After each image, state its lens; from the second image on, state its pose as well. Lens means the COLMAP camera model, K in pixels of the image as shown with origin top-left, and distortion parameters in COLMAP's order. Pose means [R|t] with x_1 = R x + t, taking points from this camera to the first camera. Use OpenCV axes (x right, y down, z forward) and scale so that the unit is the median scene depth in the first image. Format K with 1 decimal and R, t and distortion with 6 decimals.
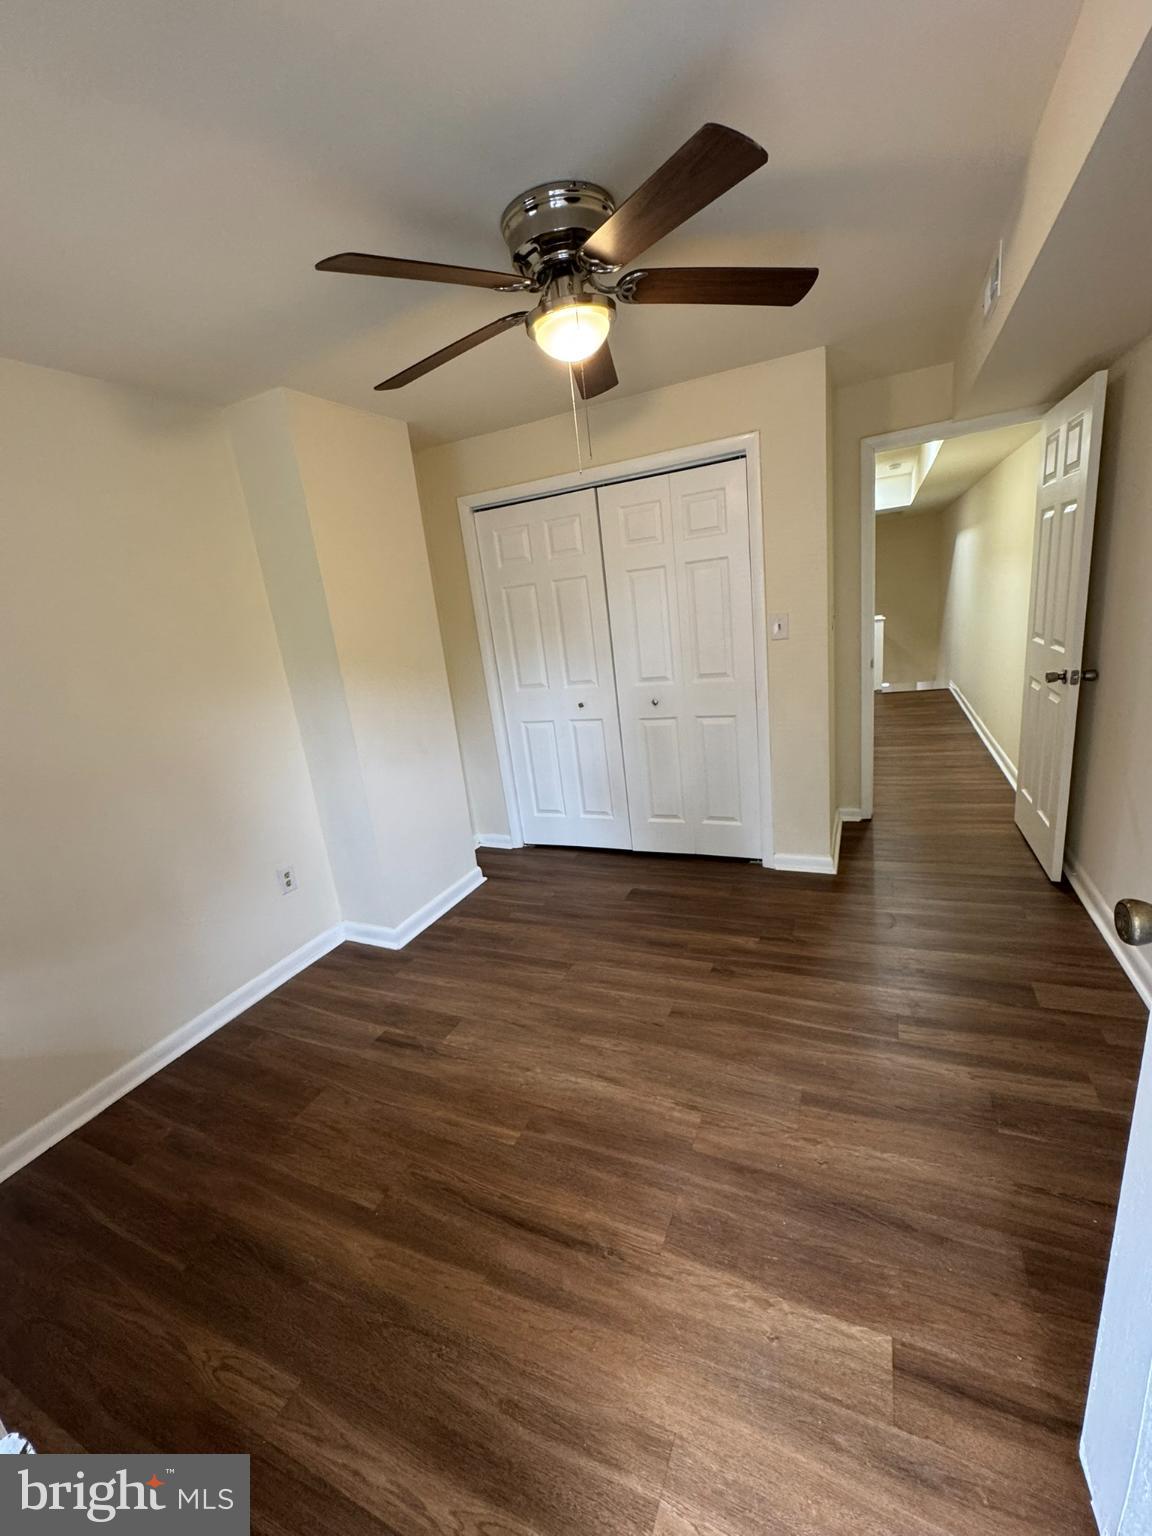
lens RADIAL K [[616.3, 0, 576.6], [0, 616.3, 773.4], [0, 0, 1]] dist [-0.001327, 0.000299]
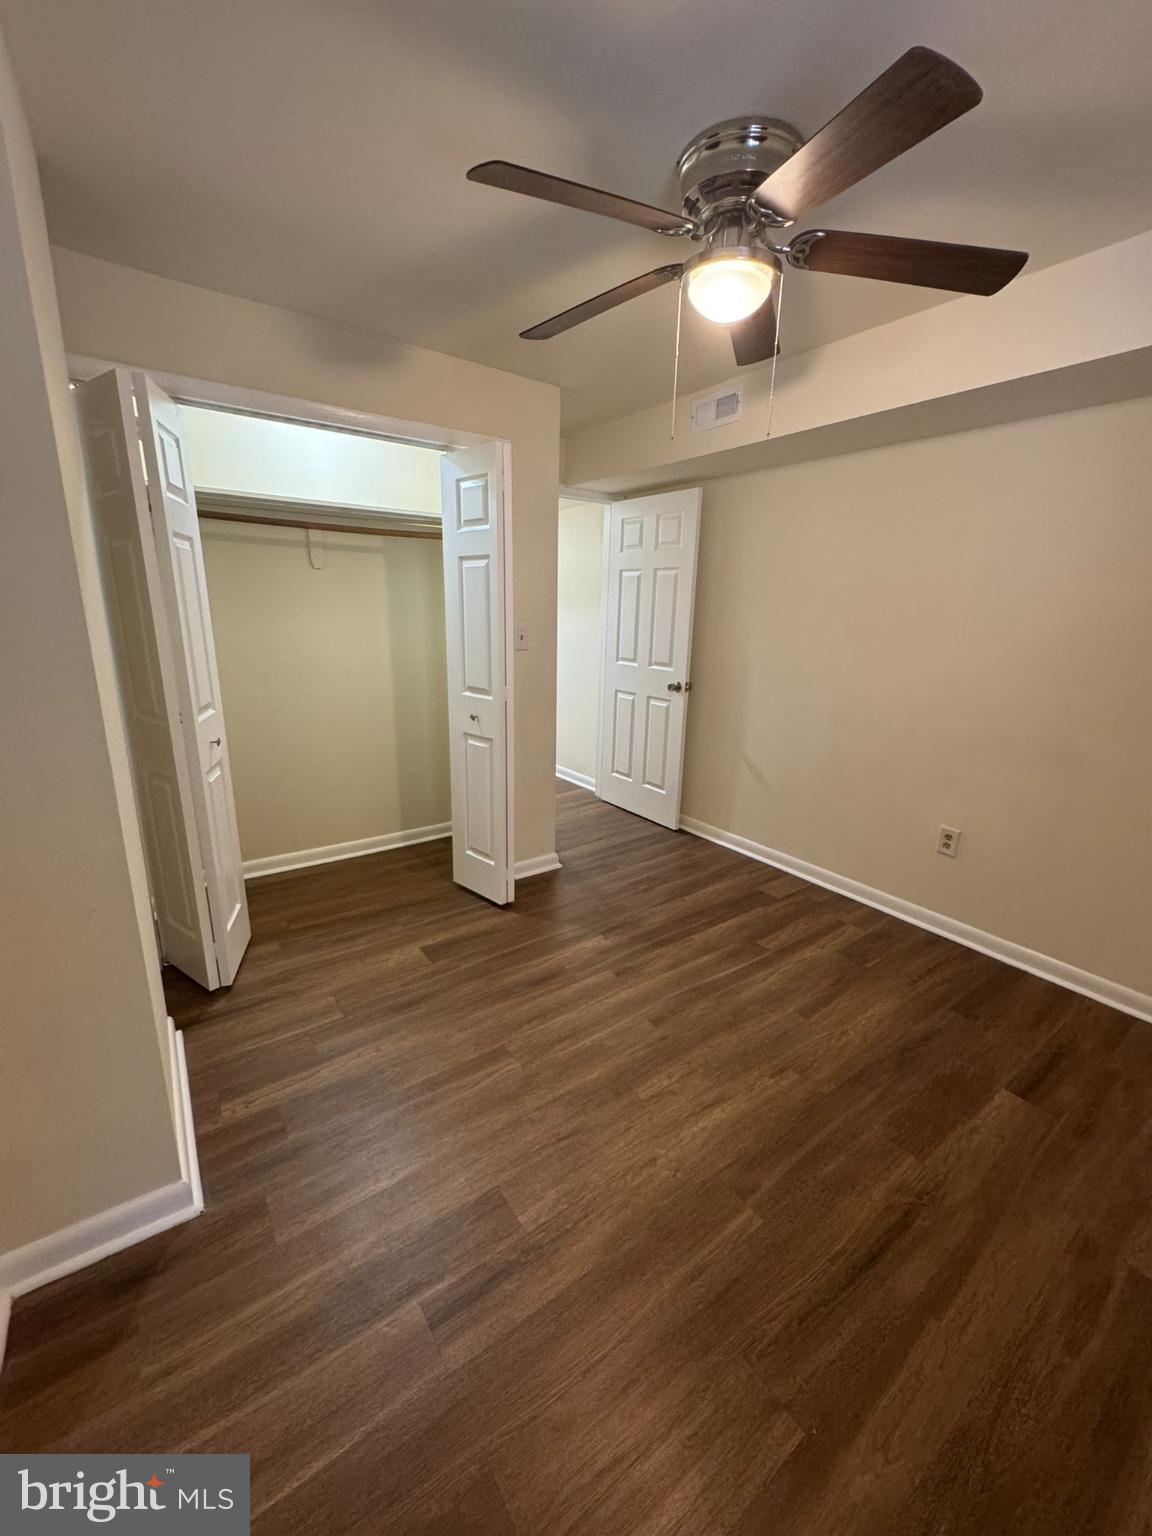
lens RADIAL K [[616.3, 0, 582.8], [0, 616.3, 770.5], [0, 0, 1]] dist [-0.001327, 0.000299]
pose [[0.485031, -0.101825, 0.868549, -0.721689], [0.155672, 0.987388, 0.028824, -0.046854], [-0.860530, 0.121228, 0.494765, 0.596387]]
